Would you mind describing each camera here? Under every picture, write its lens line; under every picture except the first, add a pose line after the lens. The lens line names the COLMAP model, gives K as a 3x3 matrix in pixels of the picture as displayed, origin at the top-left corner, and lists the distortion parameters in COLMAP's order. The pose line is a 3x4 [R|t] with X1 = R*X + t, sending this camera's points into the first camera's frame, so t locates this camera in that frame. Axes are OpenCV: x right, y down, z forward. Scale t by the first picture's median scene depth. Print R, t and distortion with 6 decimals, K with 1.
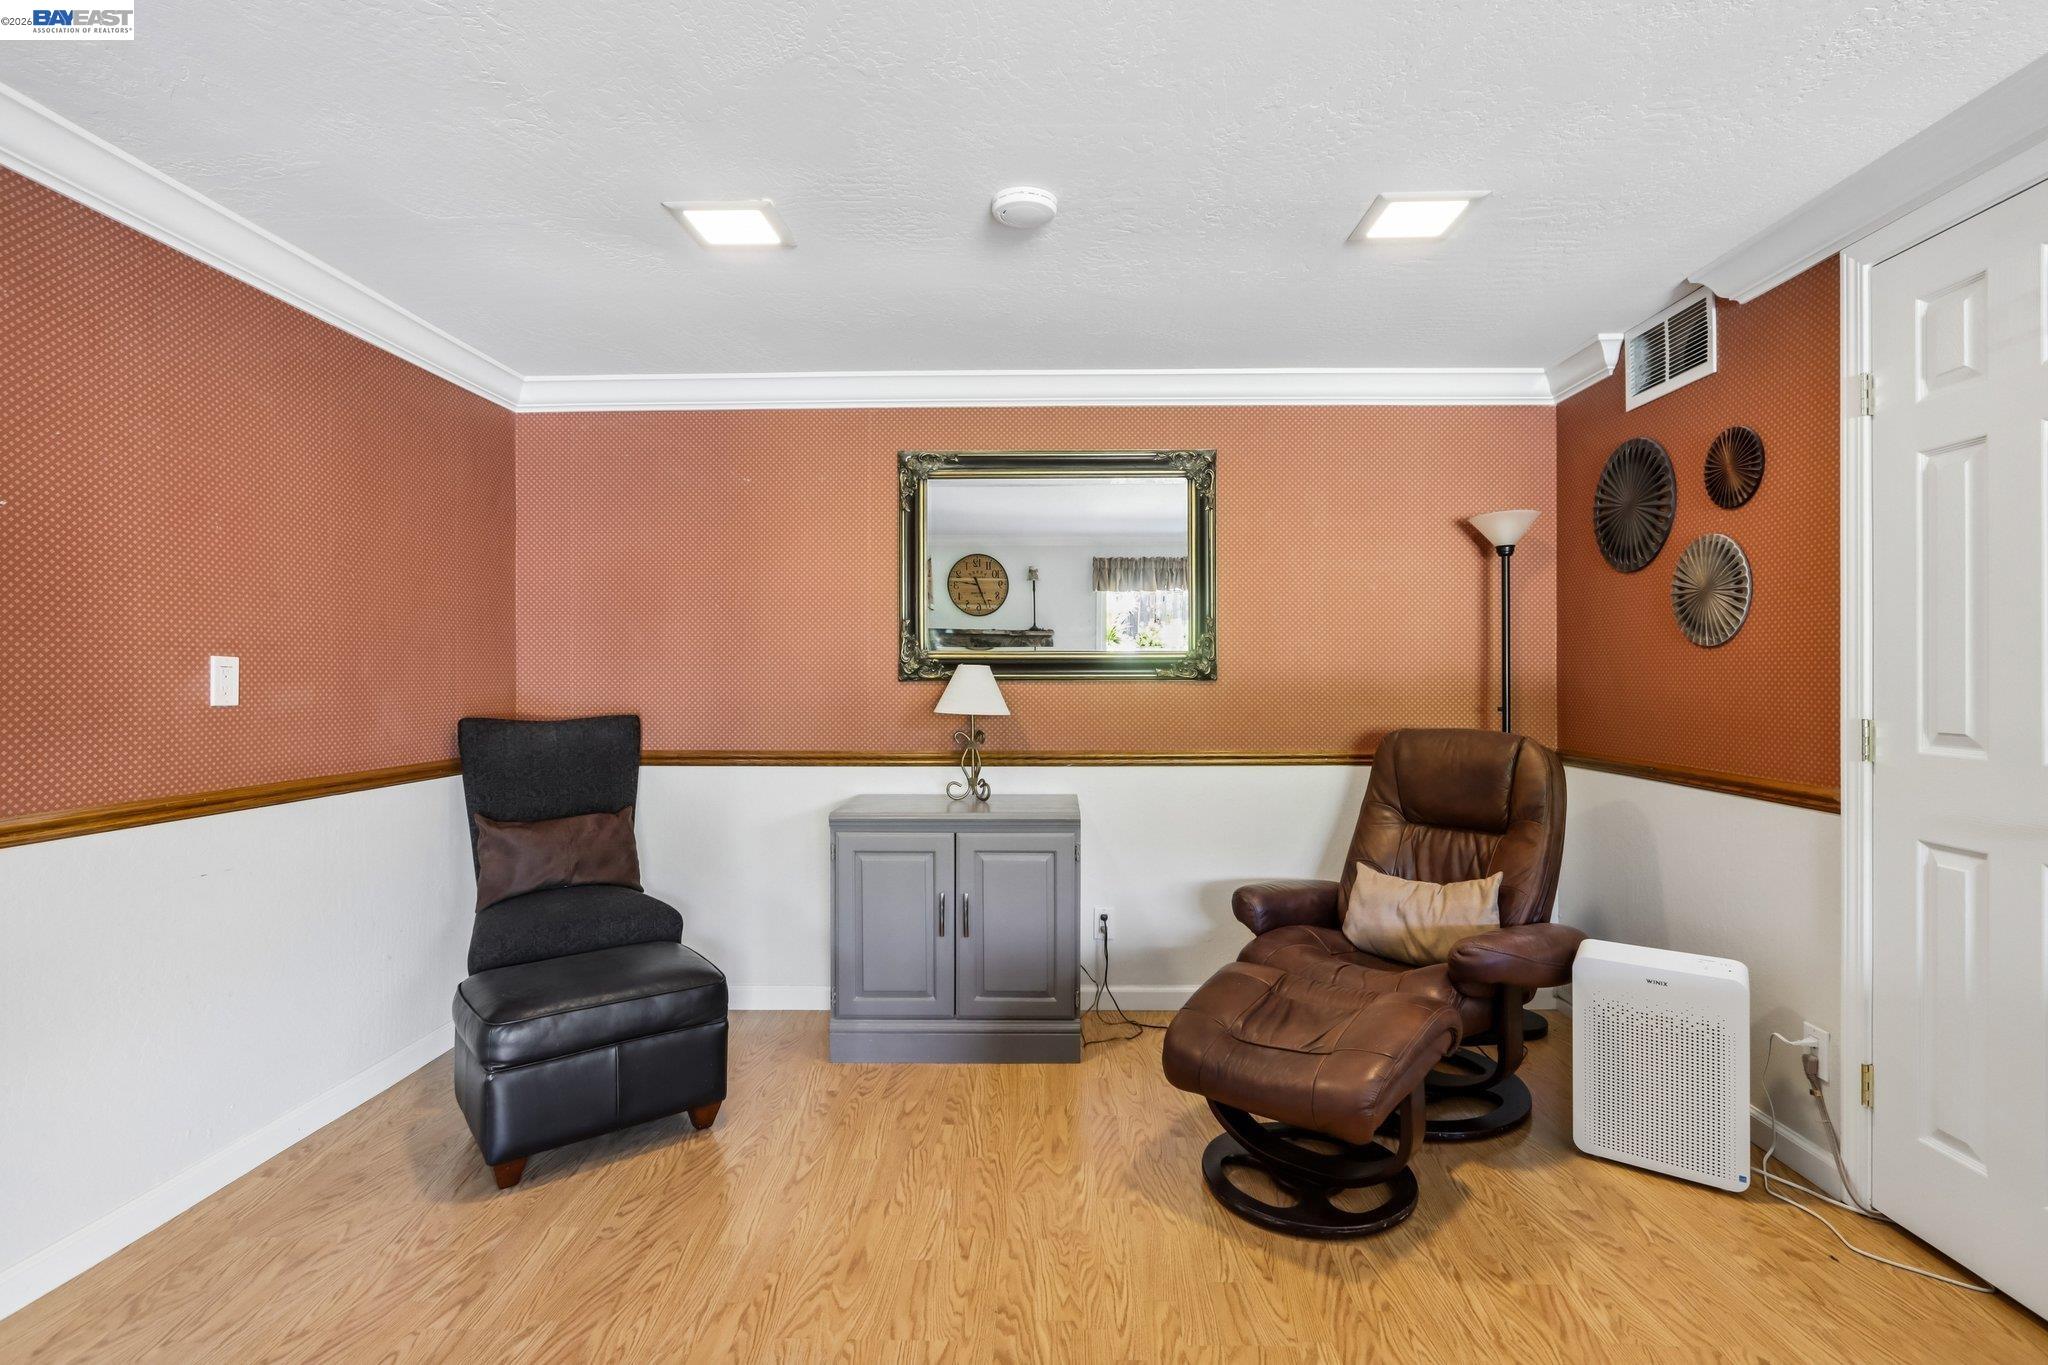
lens RADIAL K [[990.3, 0, 1024.0], [0, 990.3, 682.5], [0, 0, 1]] dist [-0.020443, -0.000011]
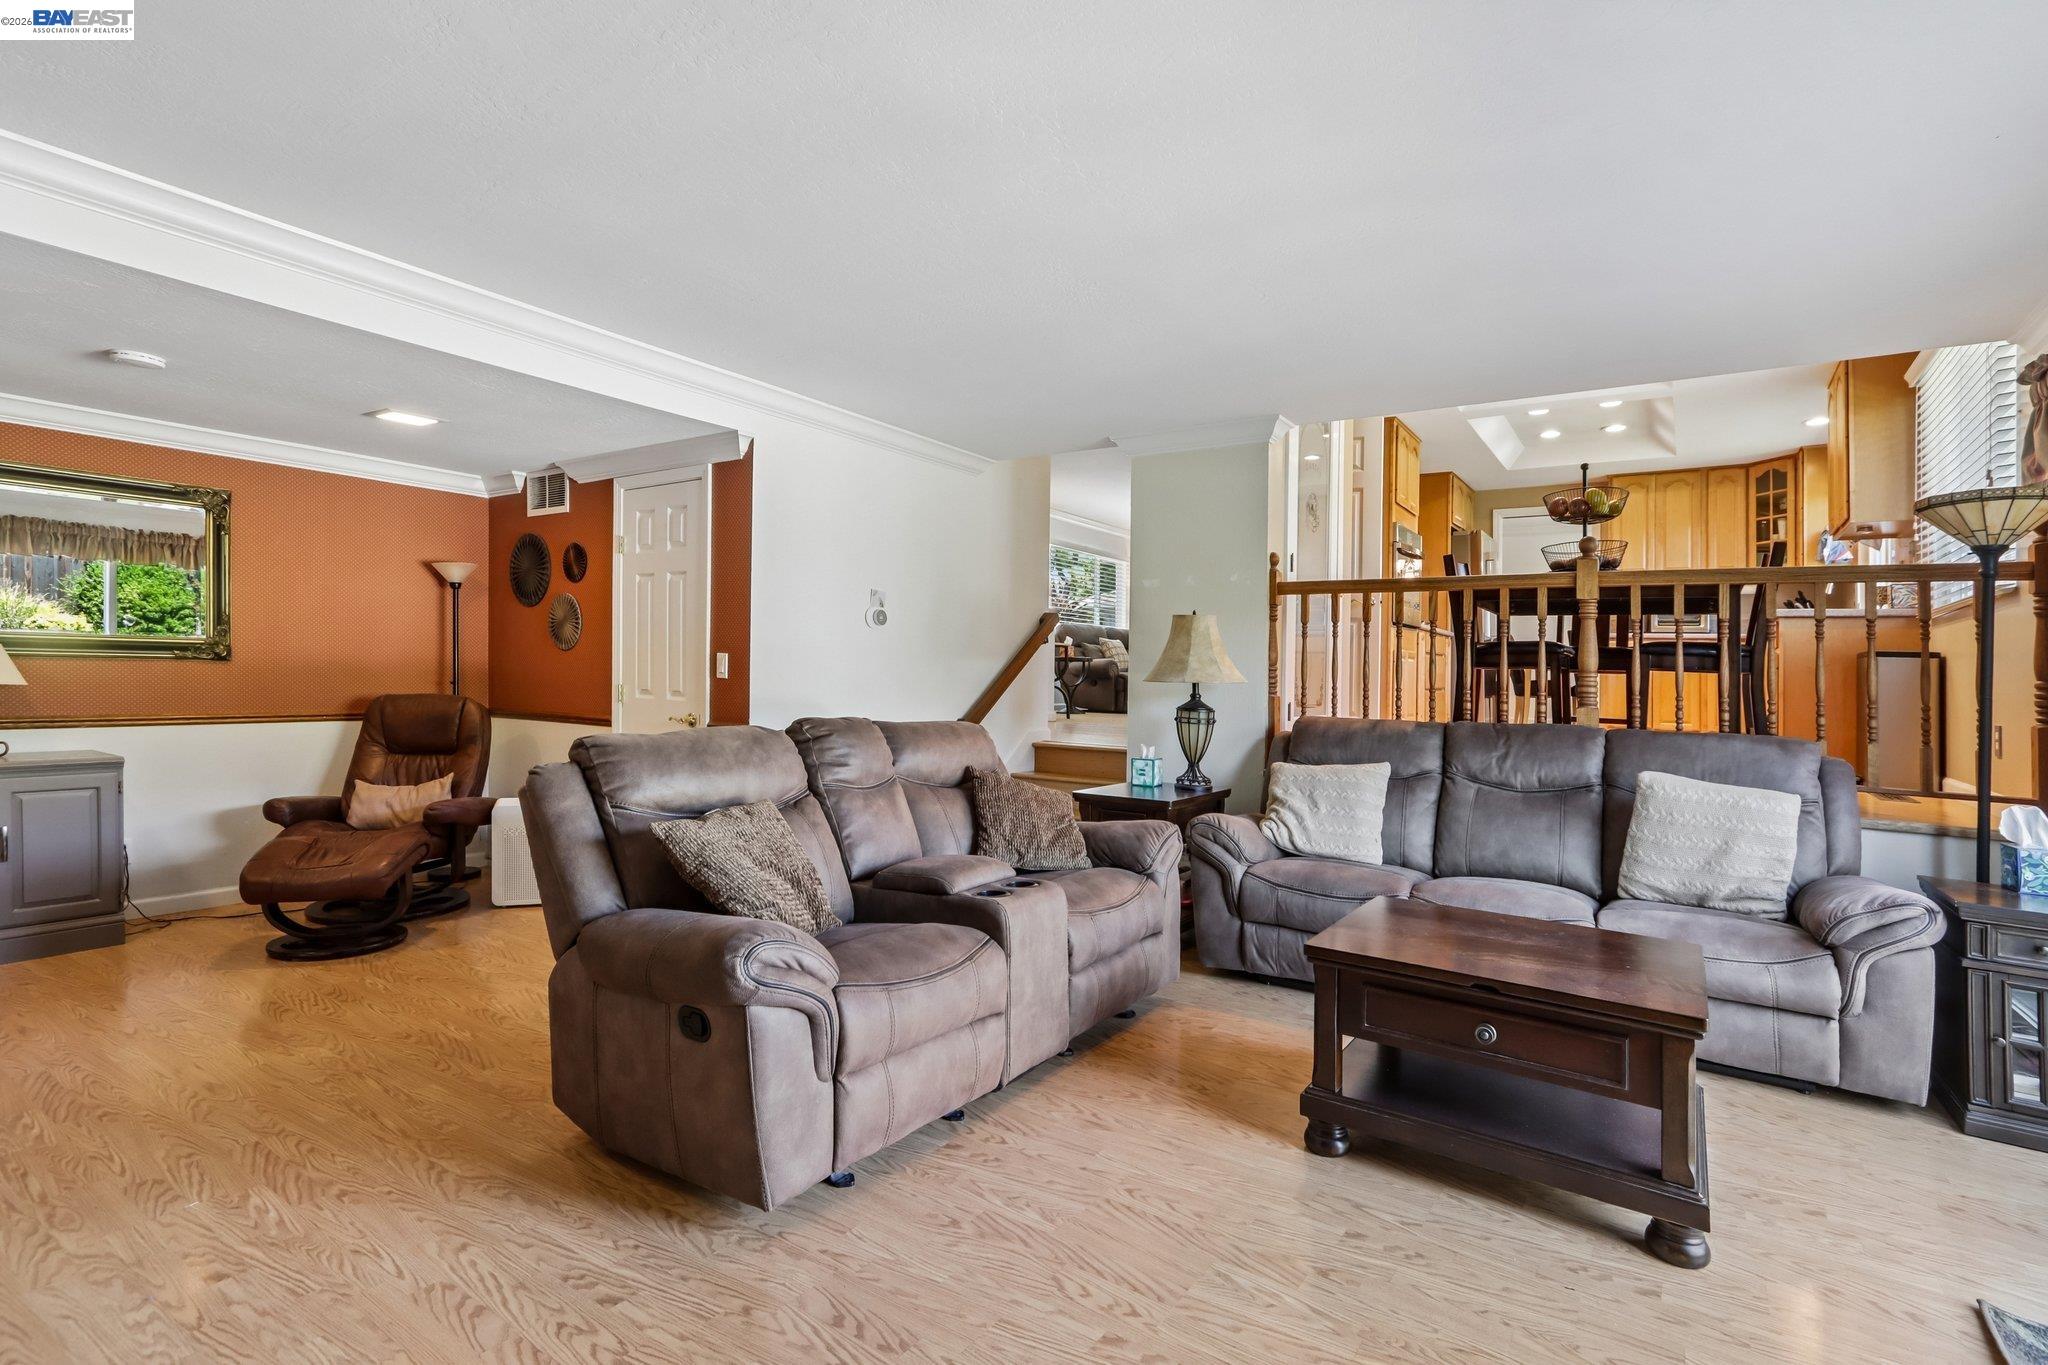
lens RADIAL K [[967.1, 0, 1036.5], [0, 967.1, 700.6], [0, 0, 1]] dist [-0.003849, 0.000208]
pose [[0.543012, -0.010602, 0.839658, -0.367324], [-0.016114, 0.999605, 0.023043, 0.004688], [-0.839570, -0.026042, 0.542626, -0.748876]]
